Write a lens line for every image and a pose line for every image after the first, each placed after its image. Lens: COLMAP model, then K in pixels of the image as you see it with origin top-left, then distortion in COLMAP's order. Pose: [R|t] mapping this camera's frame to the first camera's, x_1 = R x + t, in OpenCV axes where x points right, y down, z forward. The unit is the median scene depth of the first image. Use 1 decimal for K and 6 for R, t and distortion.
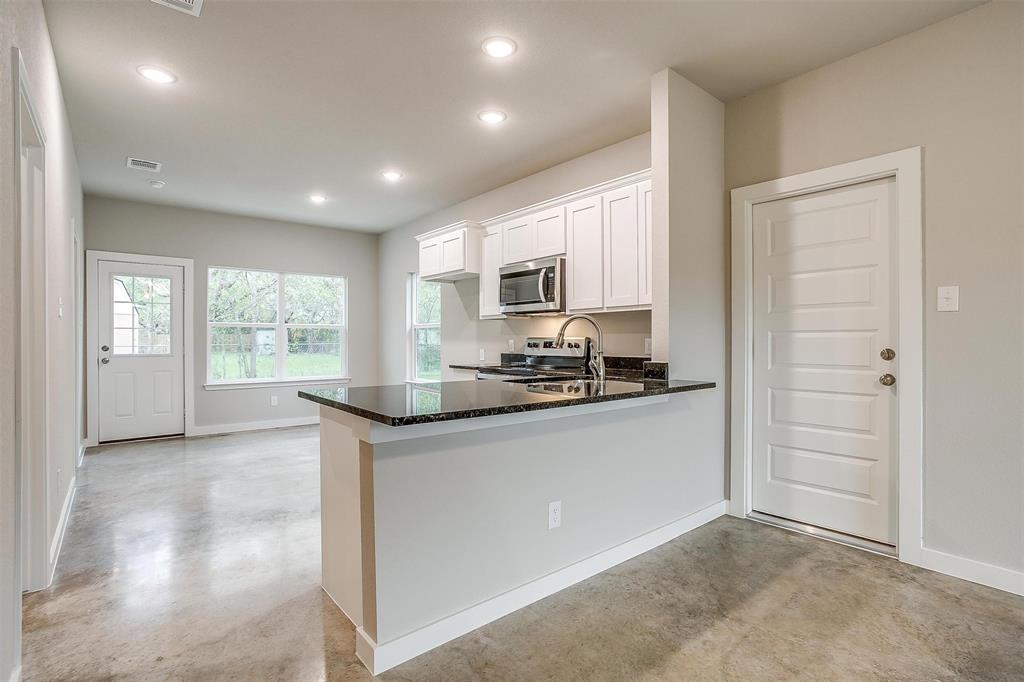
lens RADIAL K [[497.4, 0, 513.8], [0, 497.4, 339.6], [0, 0, 1]] dist [-0.043990, 0.023134]
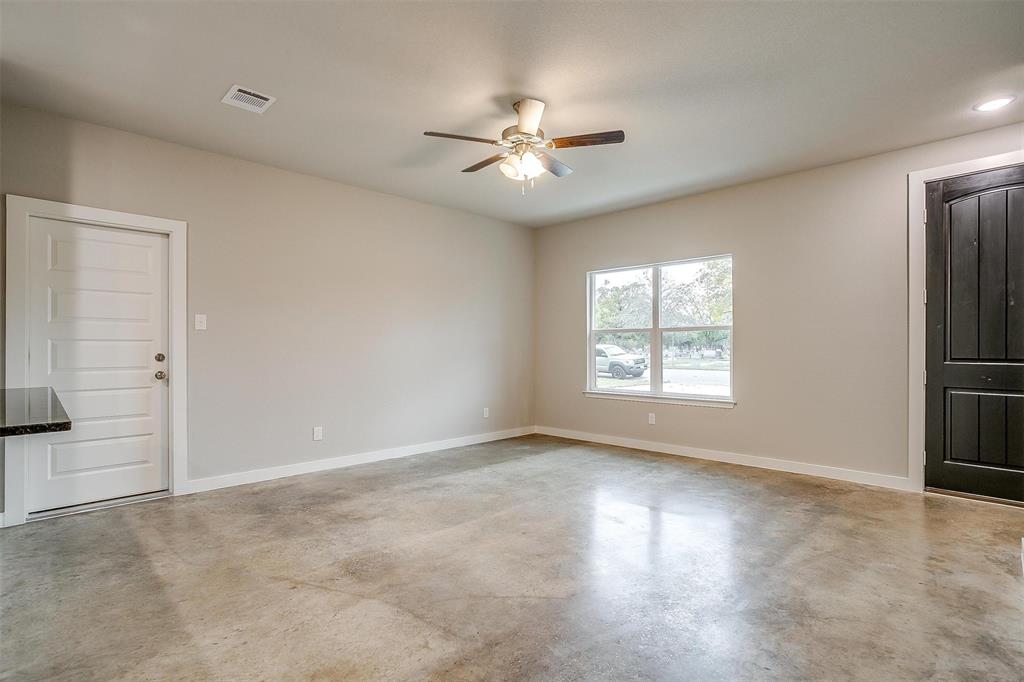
lens RADIAL K [[497.4, 0, 517.0], [0, 497.4, 348.1], [0, 0, 1]] dist [-0.043990, 0.023134]
pose [[-0.097727, 0.001347, 0.995212, -0.492442], [0.001802, 0.999998, -0.001176, 0.003817], [-0.995212, 0.001678, -0.097729, 0.065110]]
